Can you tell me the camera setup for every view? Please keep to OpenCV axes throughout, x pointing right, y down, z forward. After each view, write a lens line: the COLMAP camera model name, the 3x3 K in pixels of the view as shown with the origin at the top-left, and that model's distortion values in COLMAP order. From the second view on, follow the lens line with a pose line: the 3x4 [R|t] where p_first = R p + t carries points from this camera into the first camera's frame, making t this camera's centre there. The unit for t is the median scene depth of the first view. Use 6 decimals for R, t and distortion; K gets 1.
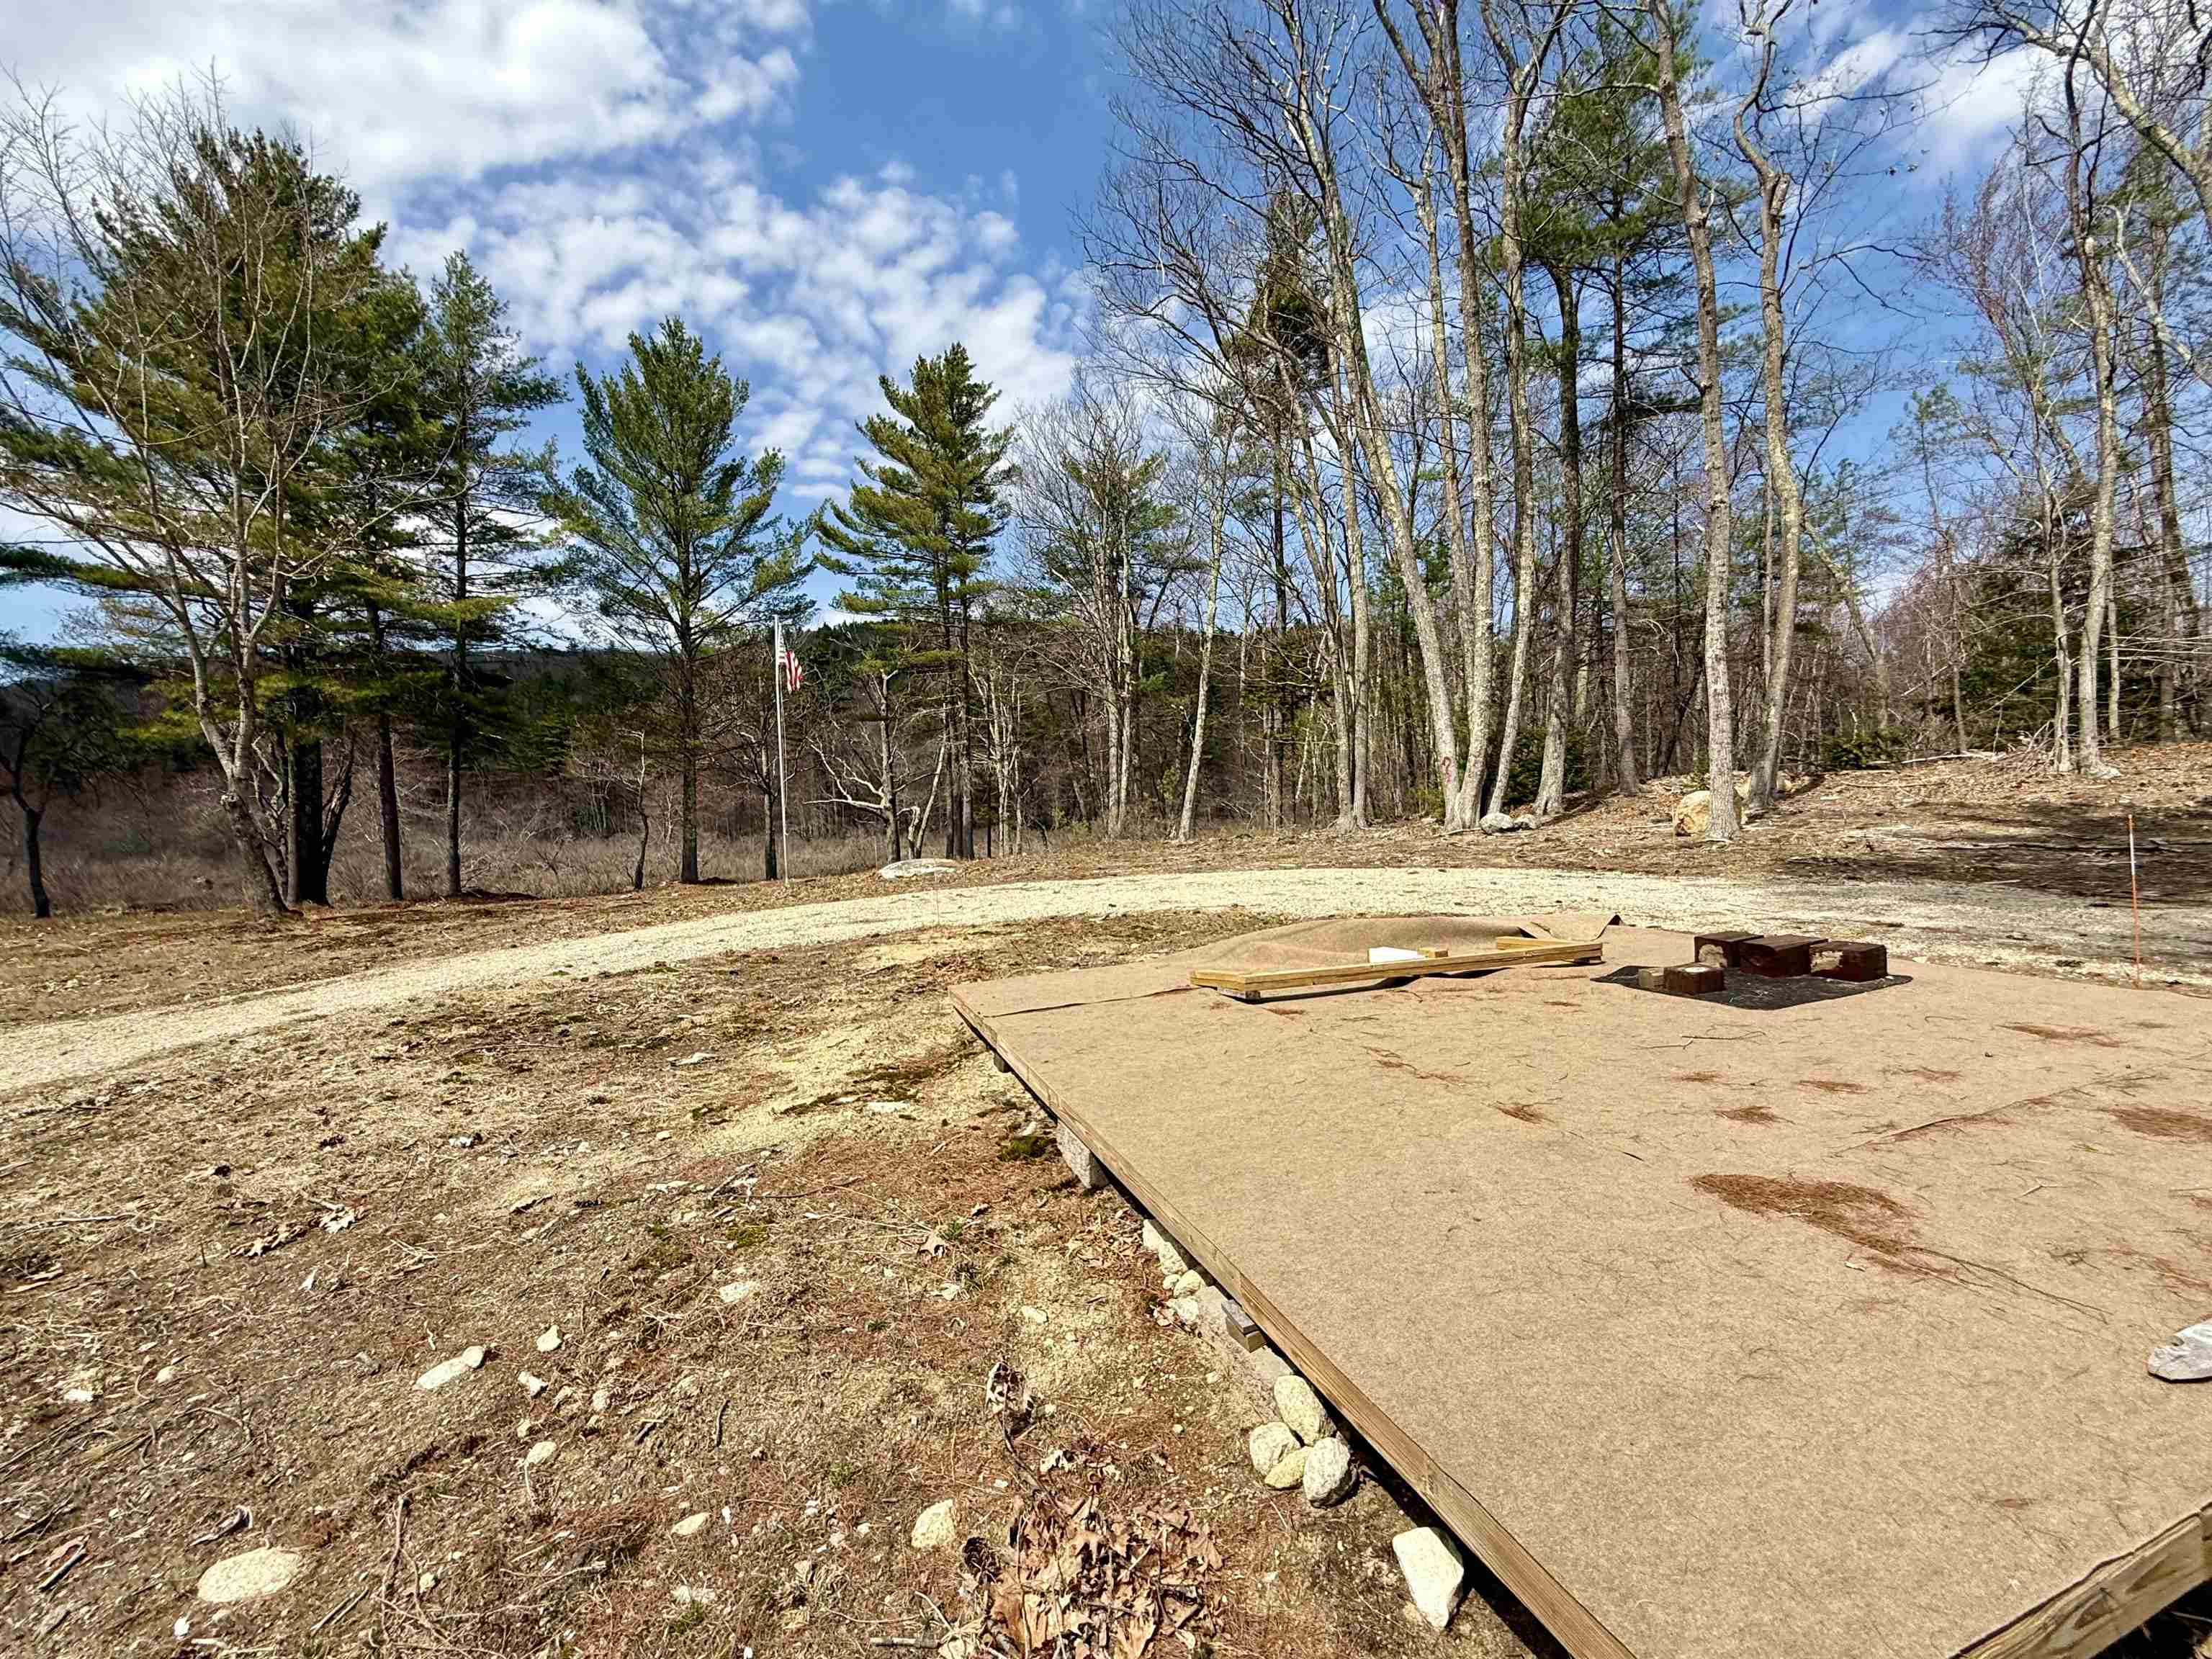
lens RADIAL K [[873.9, 0, 1109.5], [0, 873.9, 825.6], [0, 0, 1]] dist [0.000487, 0.000273]
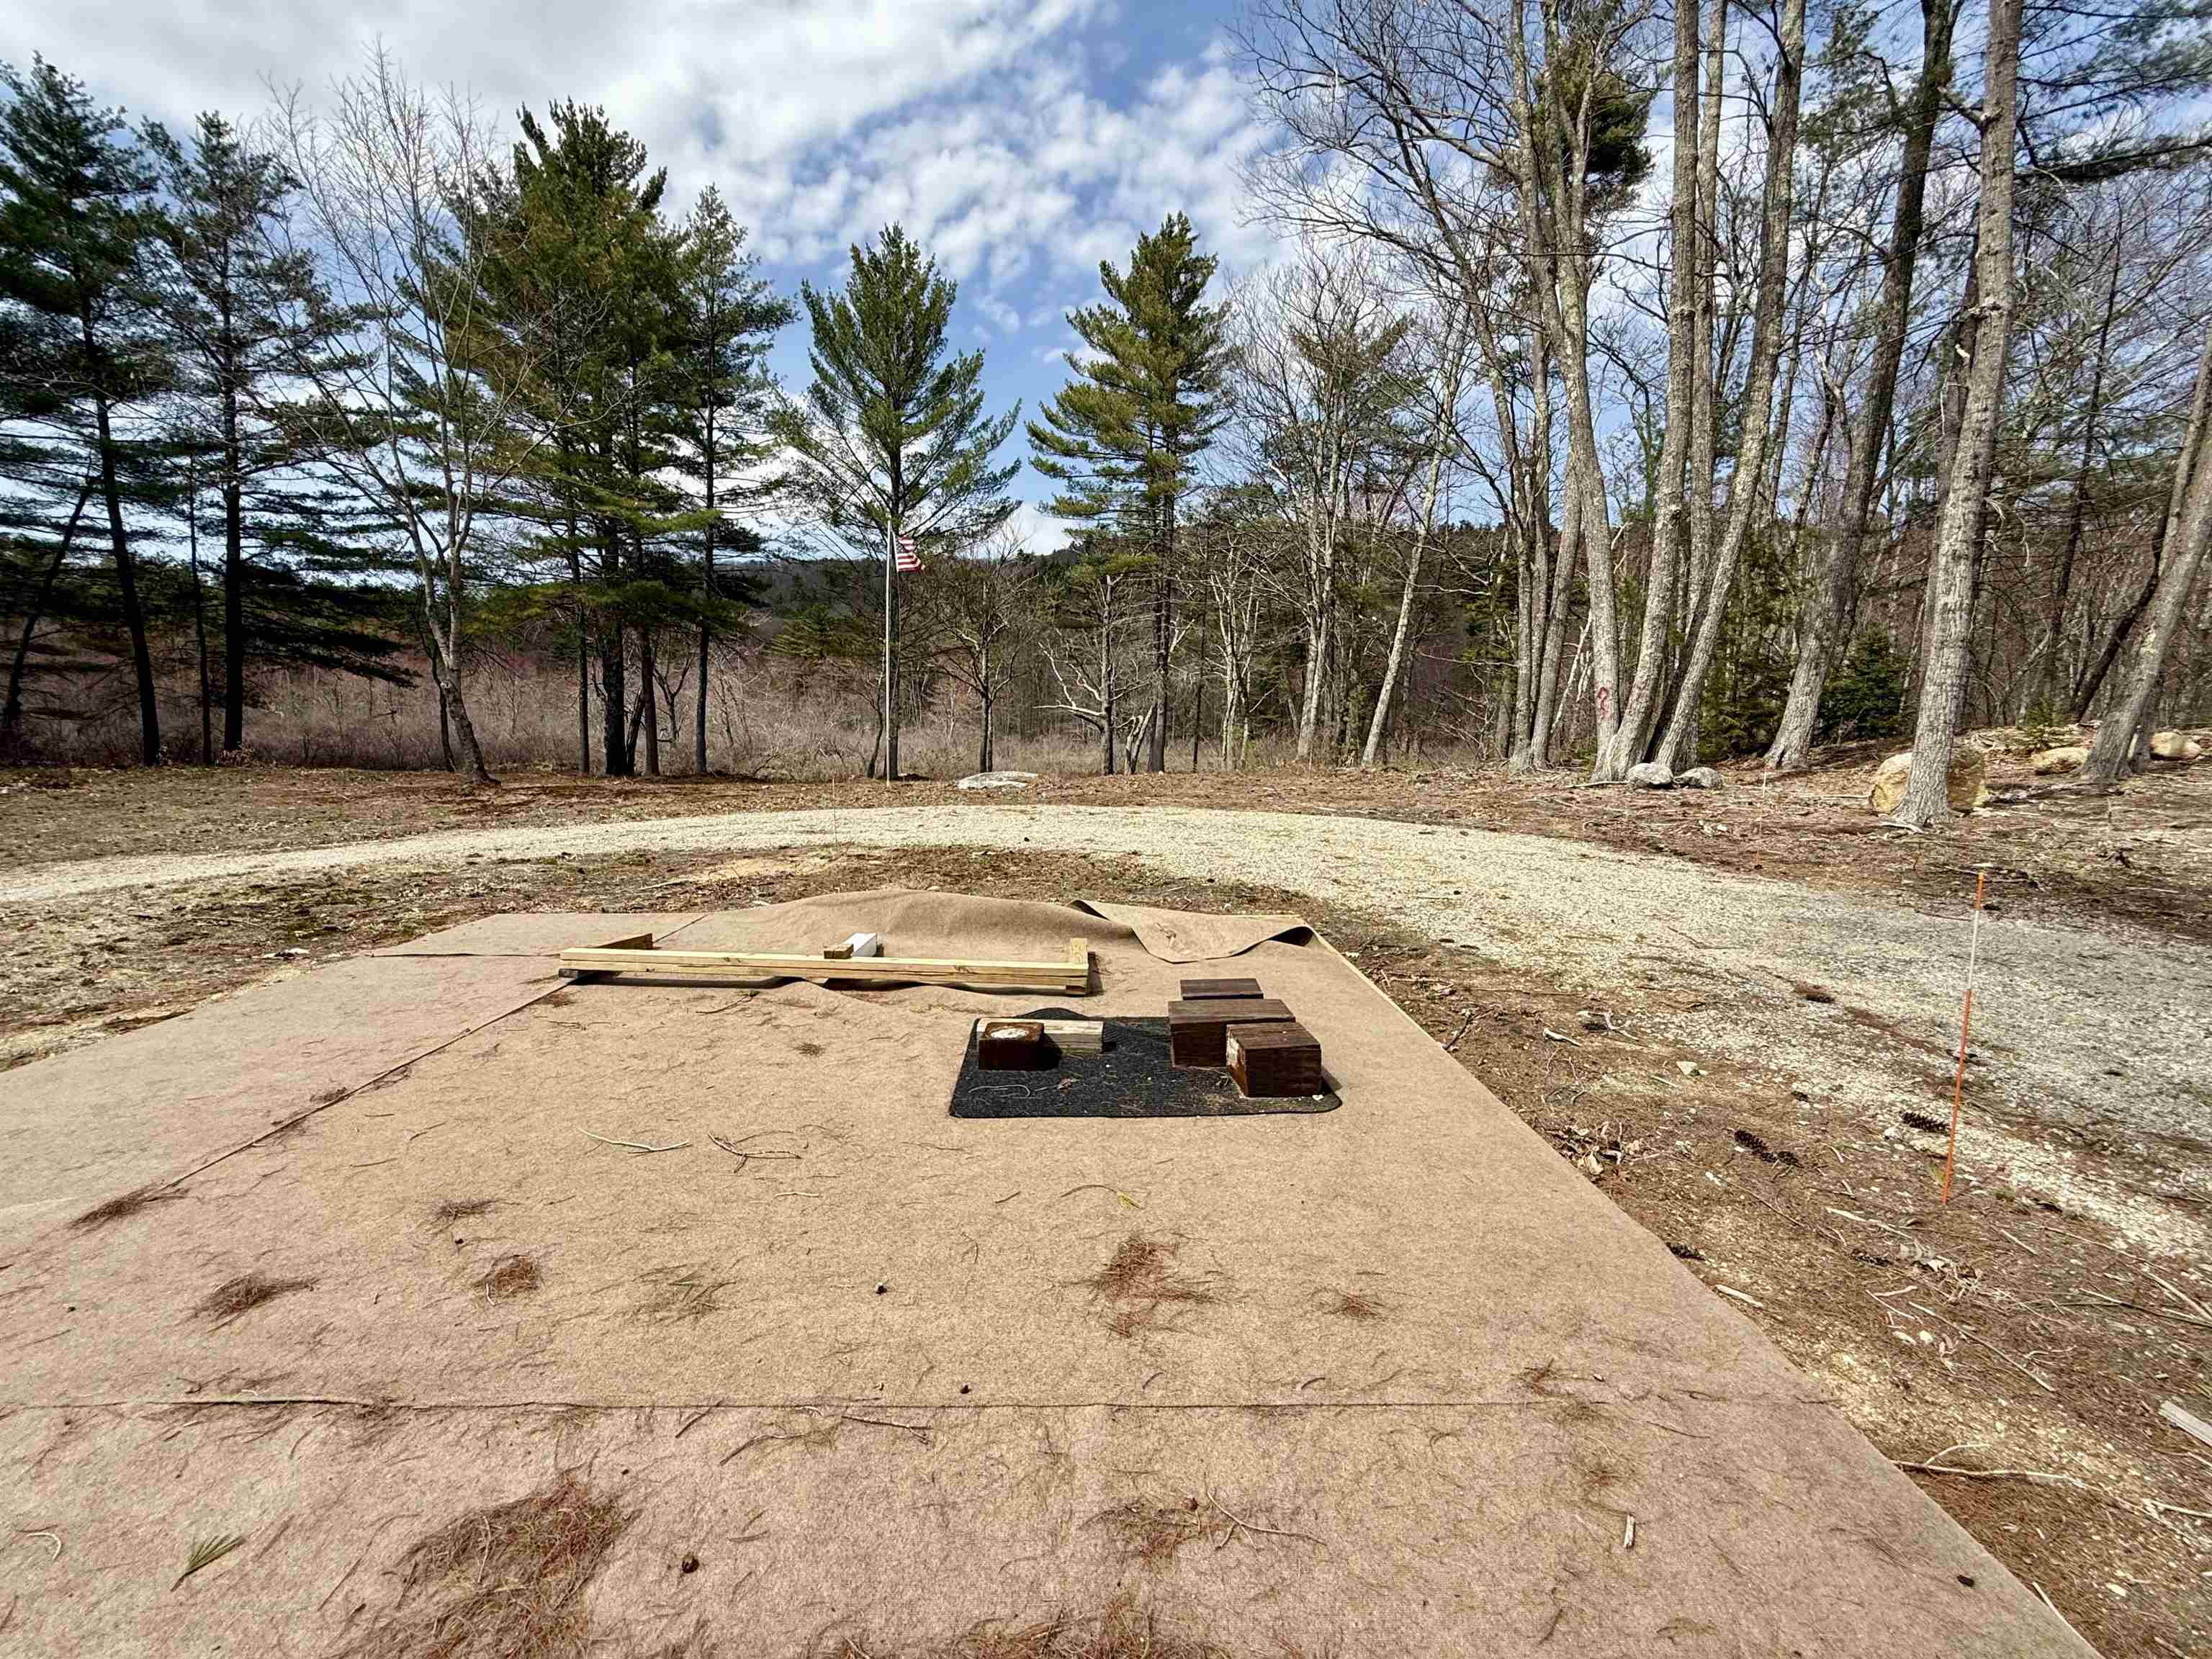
lens RADIAL K [[871.1, 0, 1110.5], [0, 871.1, 803.4], [0, 0, 1]] dist [0.000773, -0.000055]
pose [[0.942796, 0.081343, -0.323293, 0.104857], [-0.057193, 0.994863, 0.083526, -0.006445], [0.328427, -0.060258, 0.942605, 0.070069]]
